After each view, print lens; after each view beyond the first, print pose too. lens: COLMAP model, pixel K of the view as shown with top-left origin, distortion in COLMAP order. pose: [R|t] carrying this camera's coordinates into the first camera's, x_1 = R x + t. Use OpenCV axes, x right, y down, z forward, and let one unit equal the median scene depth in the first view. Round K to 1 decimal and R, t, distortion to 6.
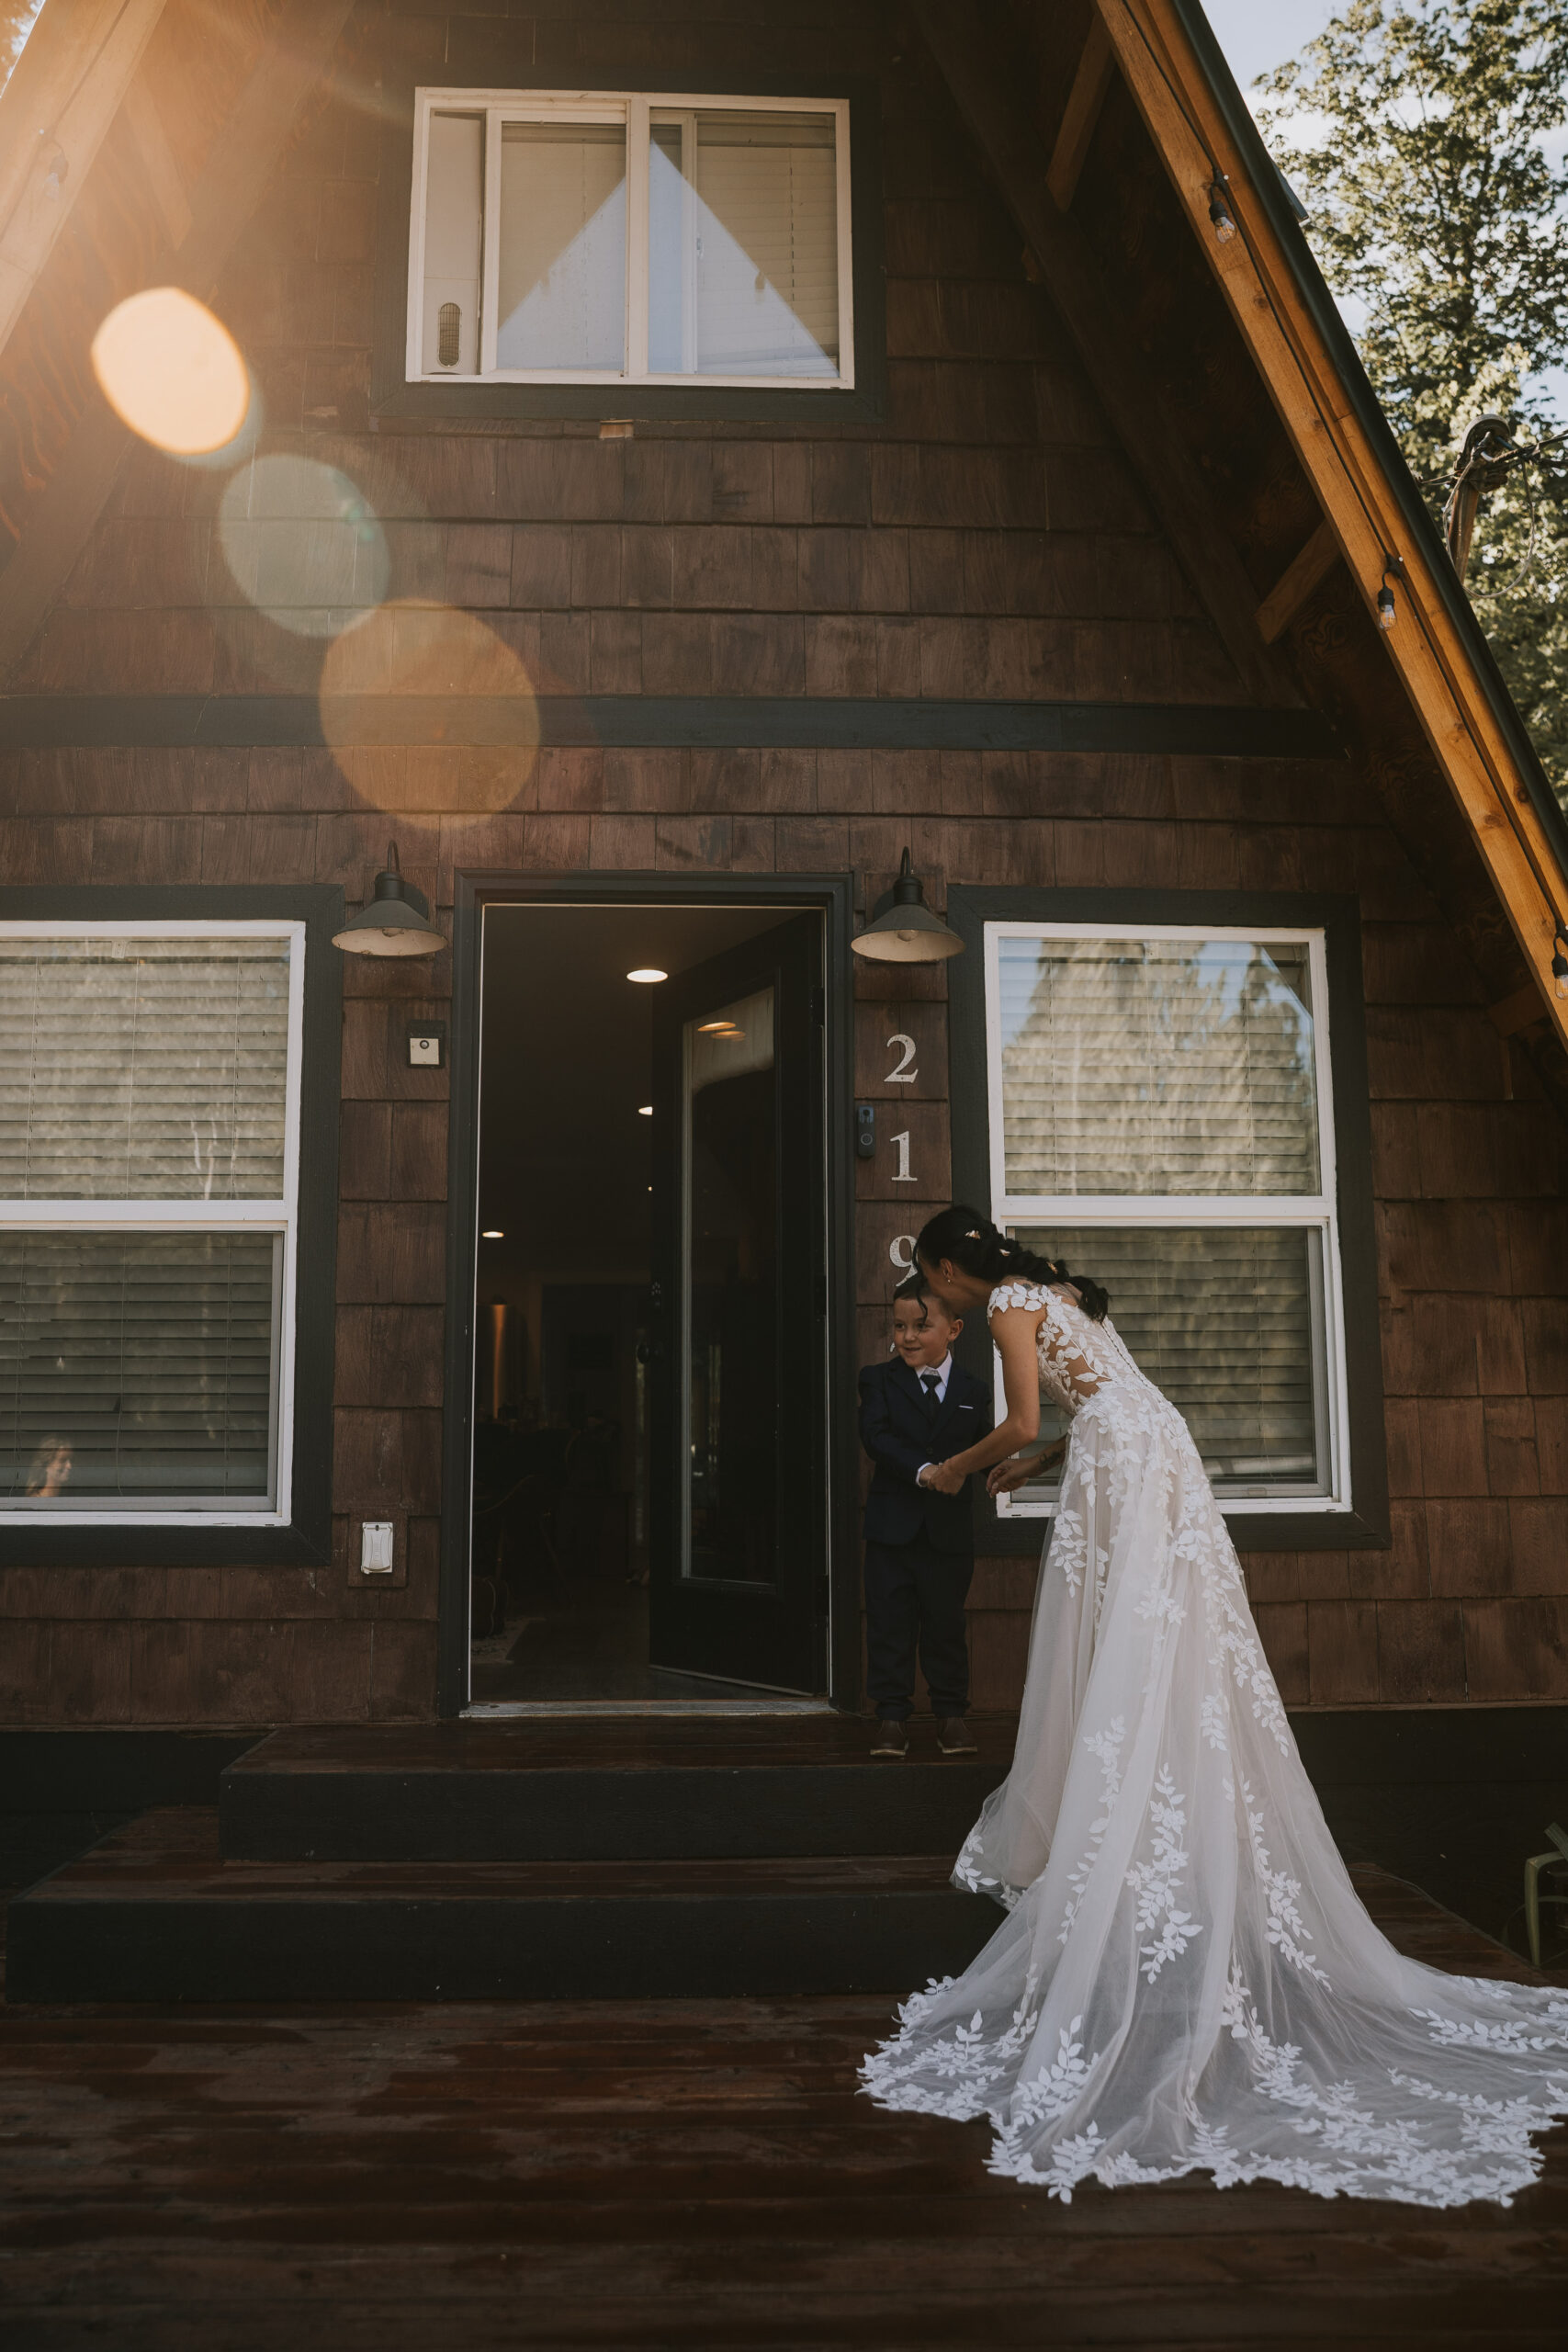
lens RADIAL K [[1912.3, 0, 774.7], [0, 1912.3, 1184.9], [0, 0, 1]] dist [-0.112822, 0.114976]
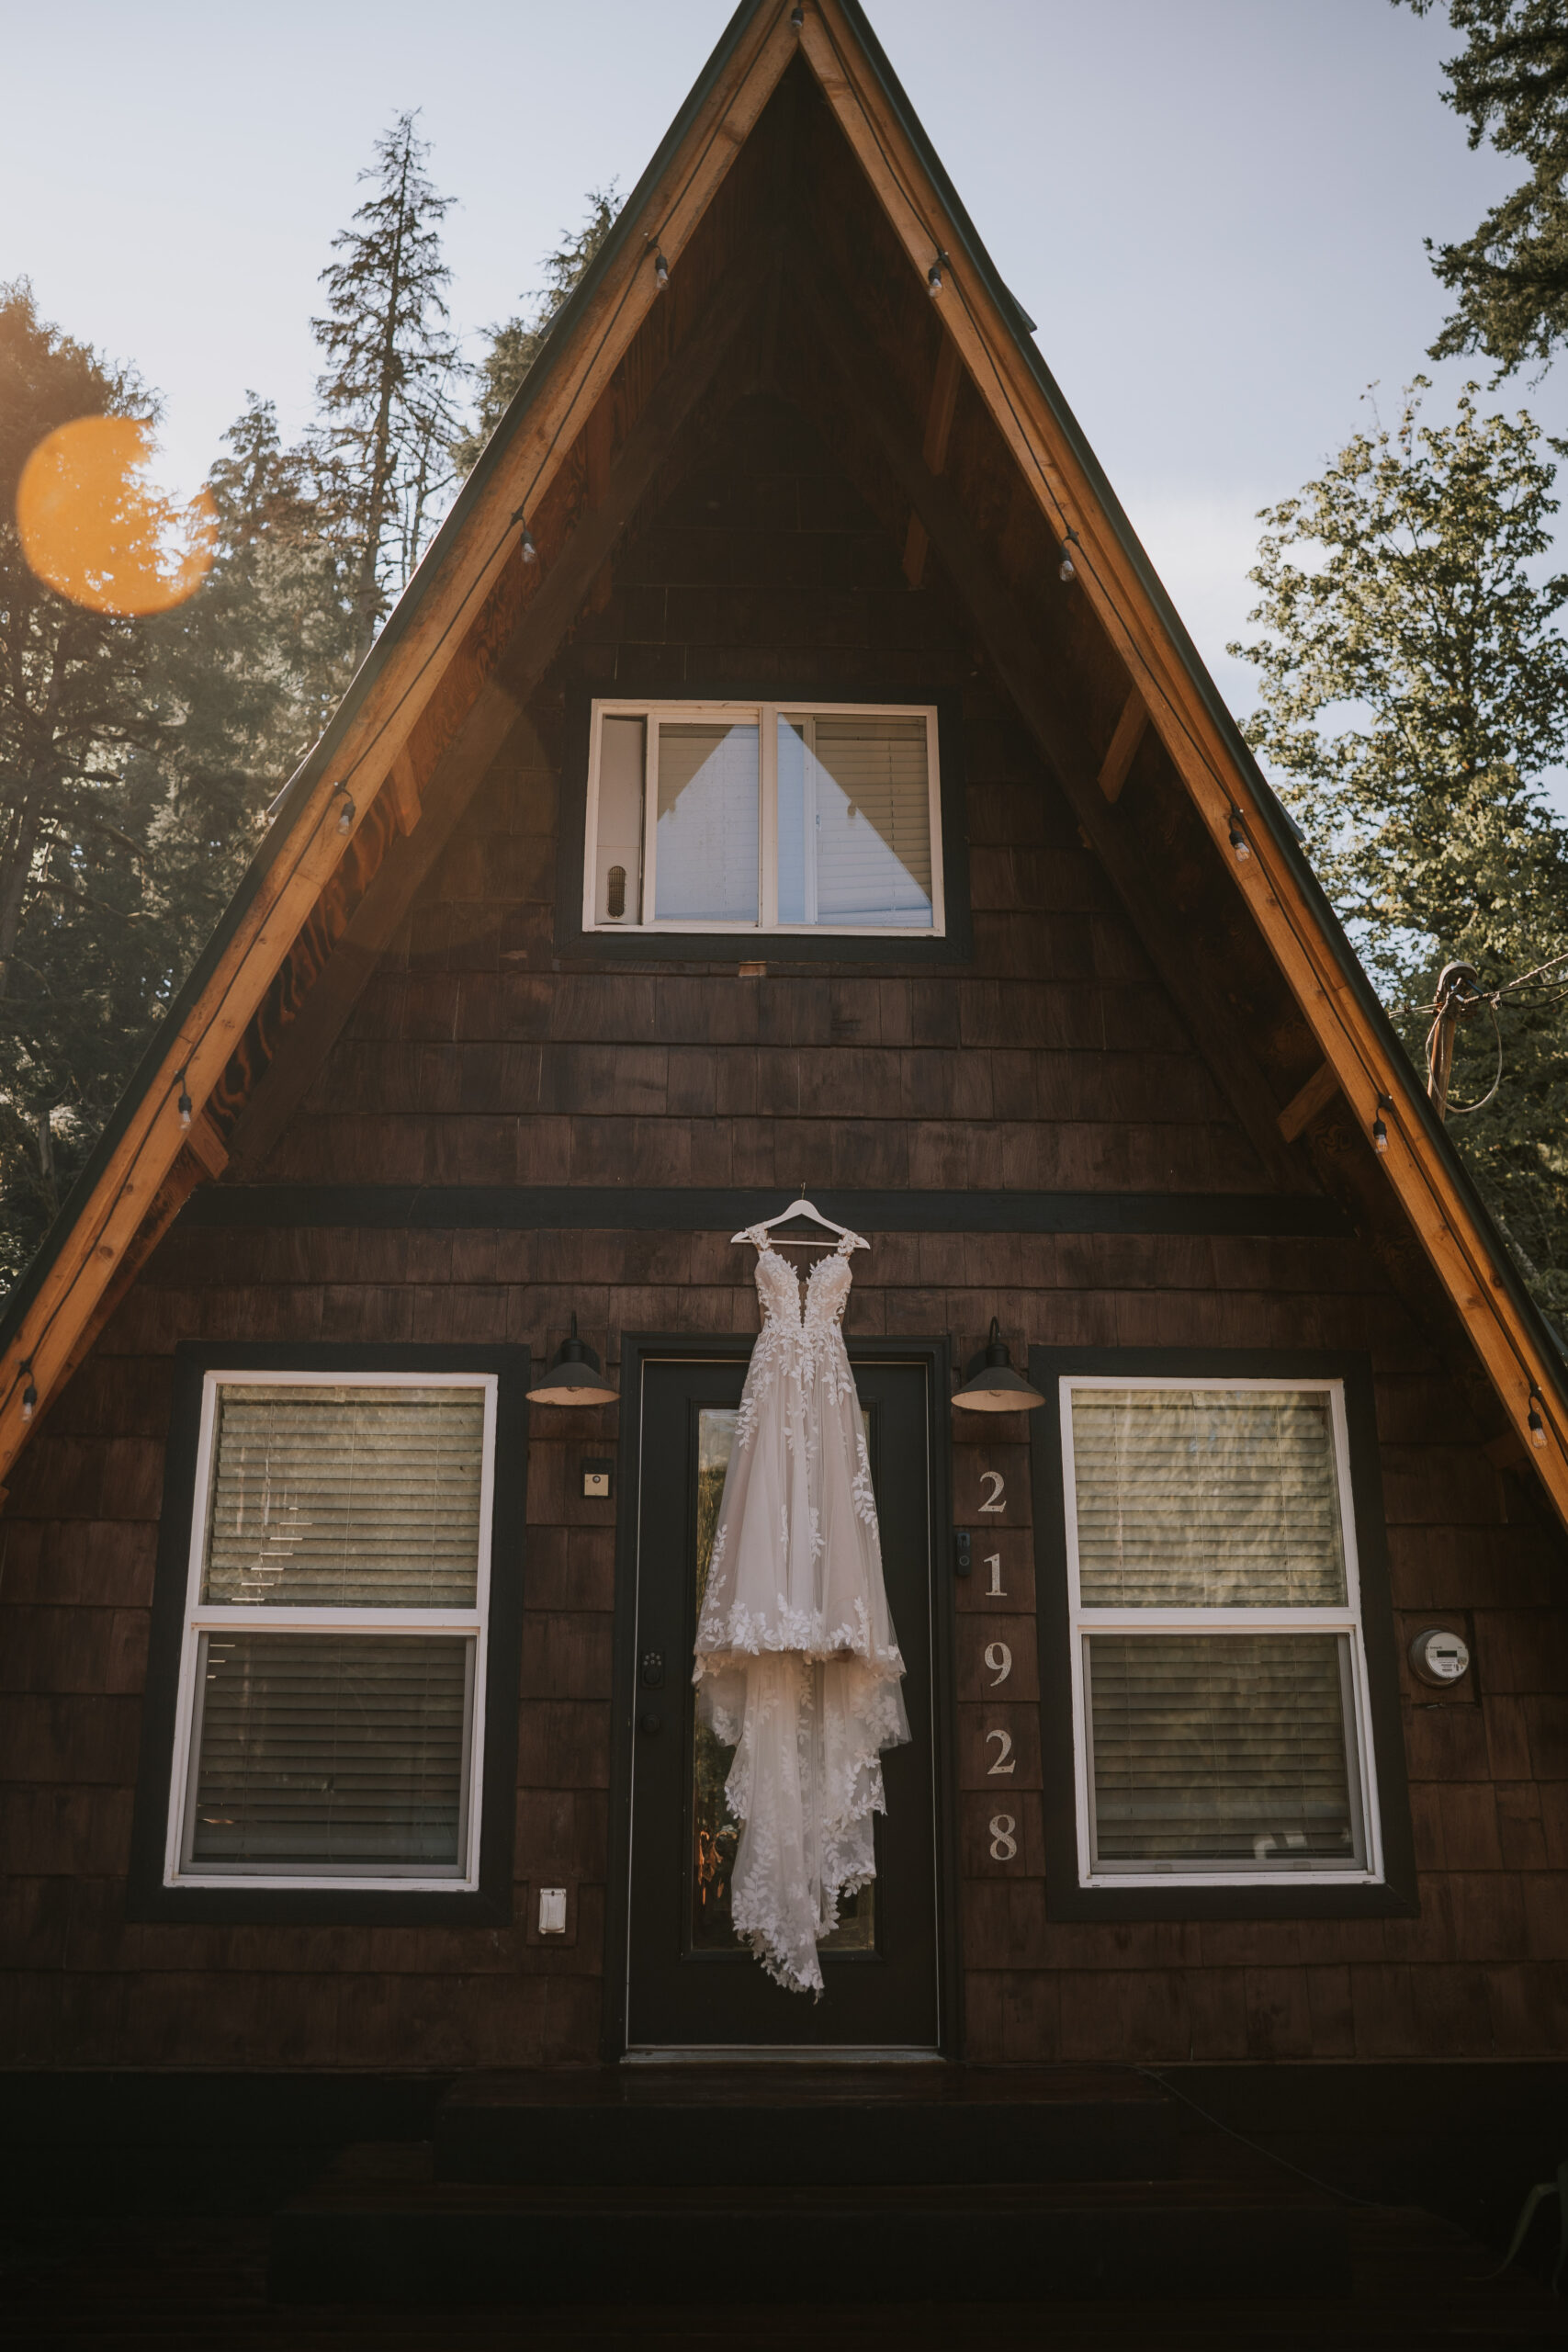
lens RADIAL K [[1925.2, 0, 775.3], [0, 1925.2, 1183.6], [0, 0, 1]] dist [-0.120048, 0.126079]
pose [[0.999824, 0.002004, -0.018647, -0.047421], [-0.005376, 0.983171, -0.182607, -0.035746], [0.017967, 0.182675, 0.983009, -0.218429]]
